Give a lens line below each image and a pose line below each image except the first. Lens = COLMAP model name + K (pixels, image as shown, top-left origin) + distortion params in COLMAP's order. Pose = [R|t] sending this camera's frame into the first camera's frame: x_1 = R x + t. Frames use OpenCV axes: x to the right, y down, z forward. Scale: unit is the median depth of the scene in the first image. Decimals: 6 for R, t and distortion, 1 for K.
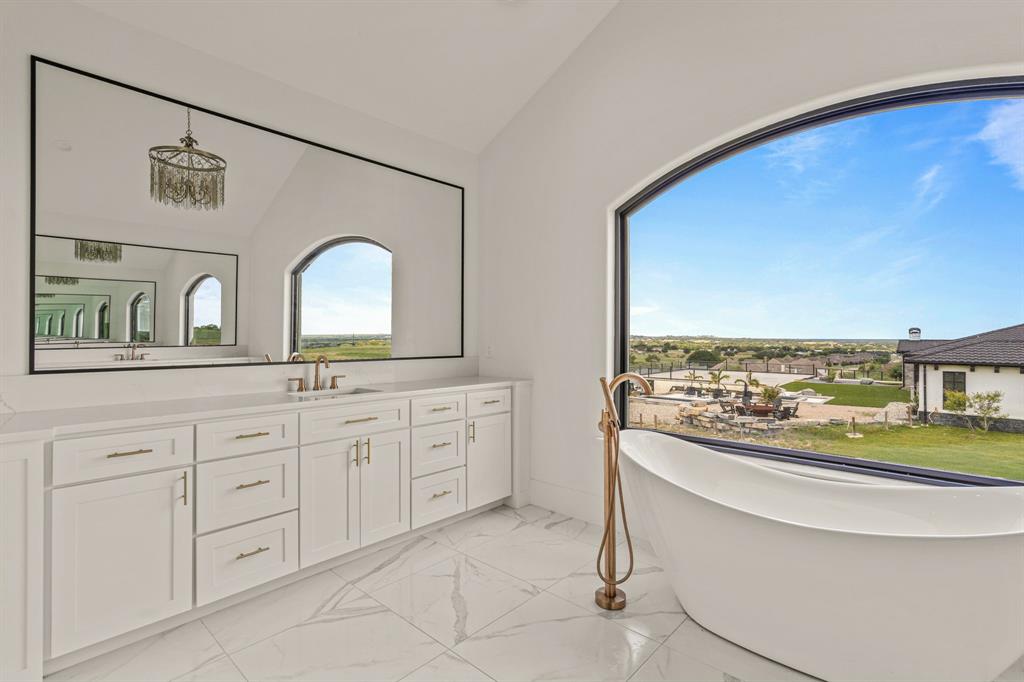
lens RADIAL K [[477.5, 0, 507.3], [0, 477.5, 339.8], [0, 0, 1]] dist [-0.005064, 0.001729]
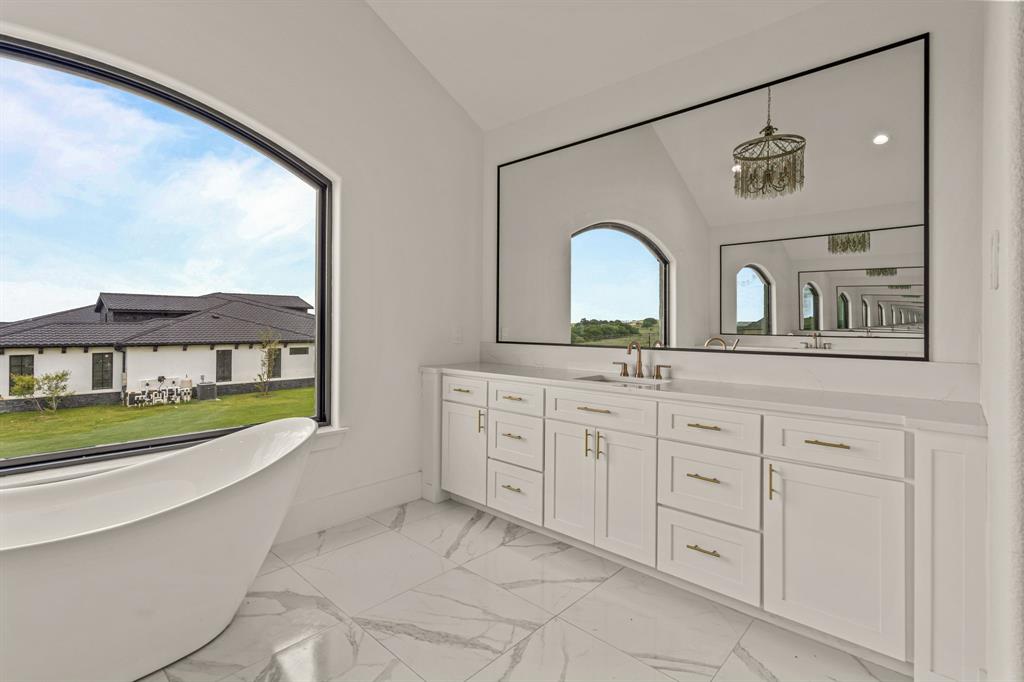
lens RADIAL K [[477.5, 0, 495.9], [0, 477.5, 321.4], [0, 0, 1]] dist [-0.005064, 0.001729]
pose [[0.011593, 0.002173, 0.999930, -0.138713], [0.000279, 0.999998, -0.002176, 0.001390], [-0.999933, 0.000304, 0.011592, 0.155015]]
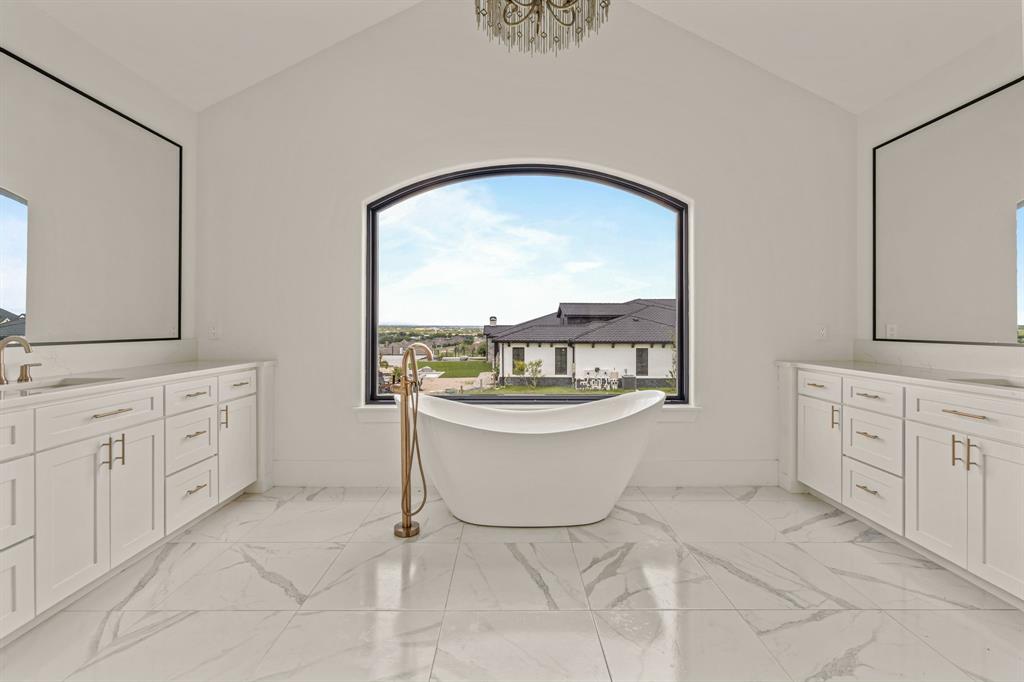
lens RADIAL K [[467.7, 0, 502.1], [0, 467.7, 323.6], [0, 0, 1]] dist [-0.004942, 0.000391]
pose [[0.739737, 0.002050, 0.672893, -0.287358], [0.001979, 0.999984, -0.005222, 0.016360], [-0.672893, 0.005195, 0.739721, -0.035796]]
